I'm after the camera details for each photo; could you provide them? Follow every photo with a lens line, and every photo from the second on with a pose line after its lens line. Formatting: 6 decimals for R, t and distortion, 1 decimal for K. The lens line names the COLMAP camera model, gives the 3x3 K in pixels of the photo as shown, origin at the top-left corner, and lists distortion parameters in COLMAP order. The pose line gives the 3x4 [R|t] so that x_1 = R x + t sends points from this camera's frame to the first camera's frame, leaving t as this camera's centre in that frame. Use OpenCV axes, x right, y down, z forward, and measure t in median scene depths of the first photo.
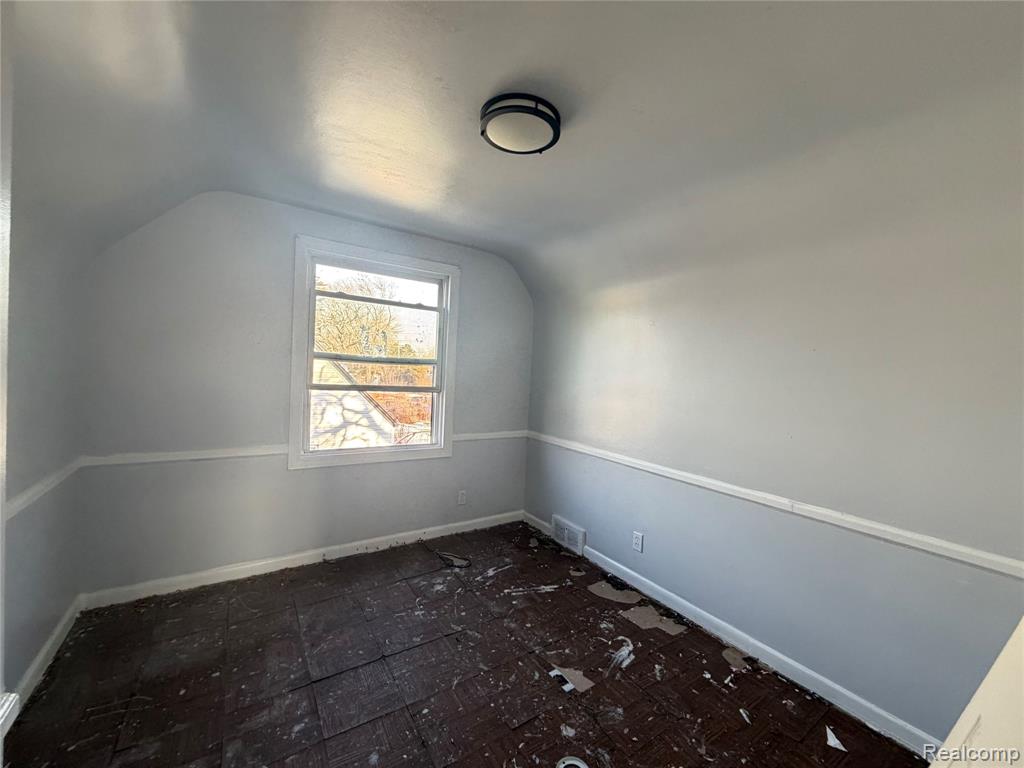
lens RADIAL K [[405.3, 0, 509.5], [0, 405.3, 385.3], [0, 0, 1]] dist [0.002128, 0.000281]
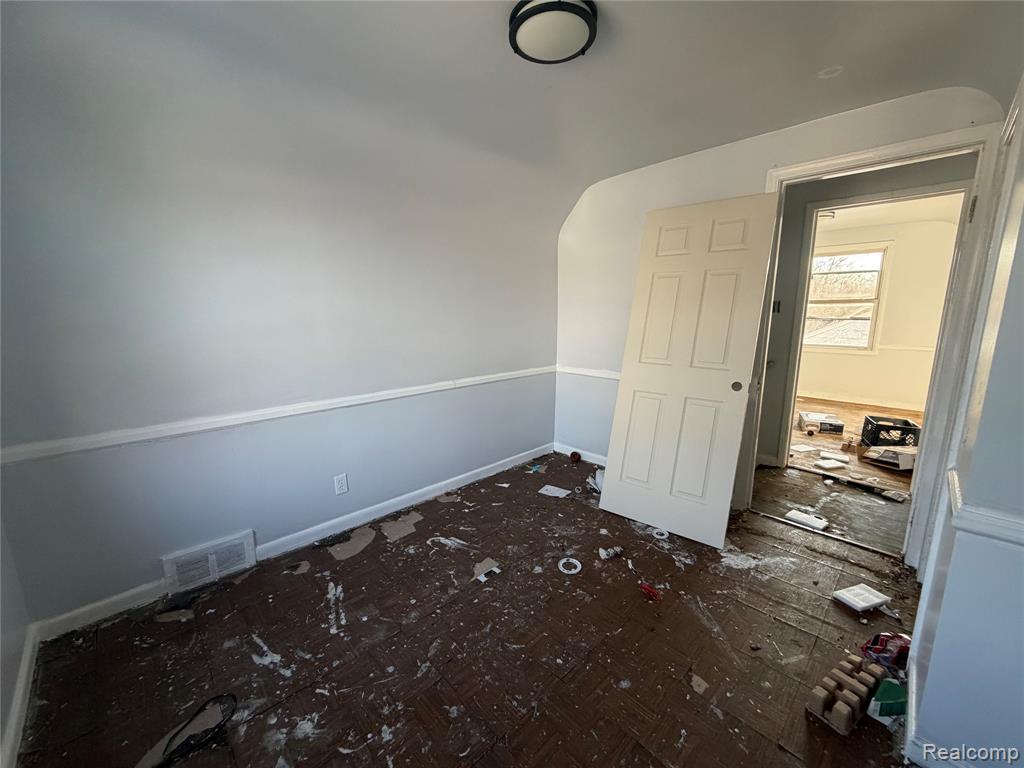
lens RADIAL K [[405.3, 0, 509.5], [0, 405.3, 385.3], [0, 0, 1]] dist [0.002128, 0.000281]
pose [[-0.181508, -0.228155, 0.956557, -0.605043], [0.036774, 0.970459, 0.238448, -0.044211], [-0.982702, 0.078457, -0.167755, 0.774227]]
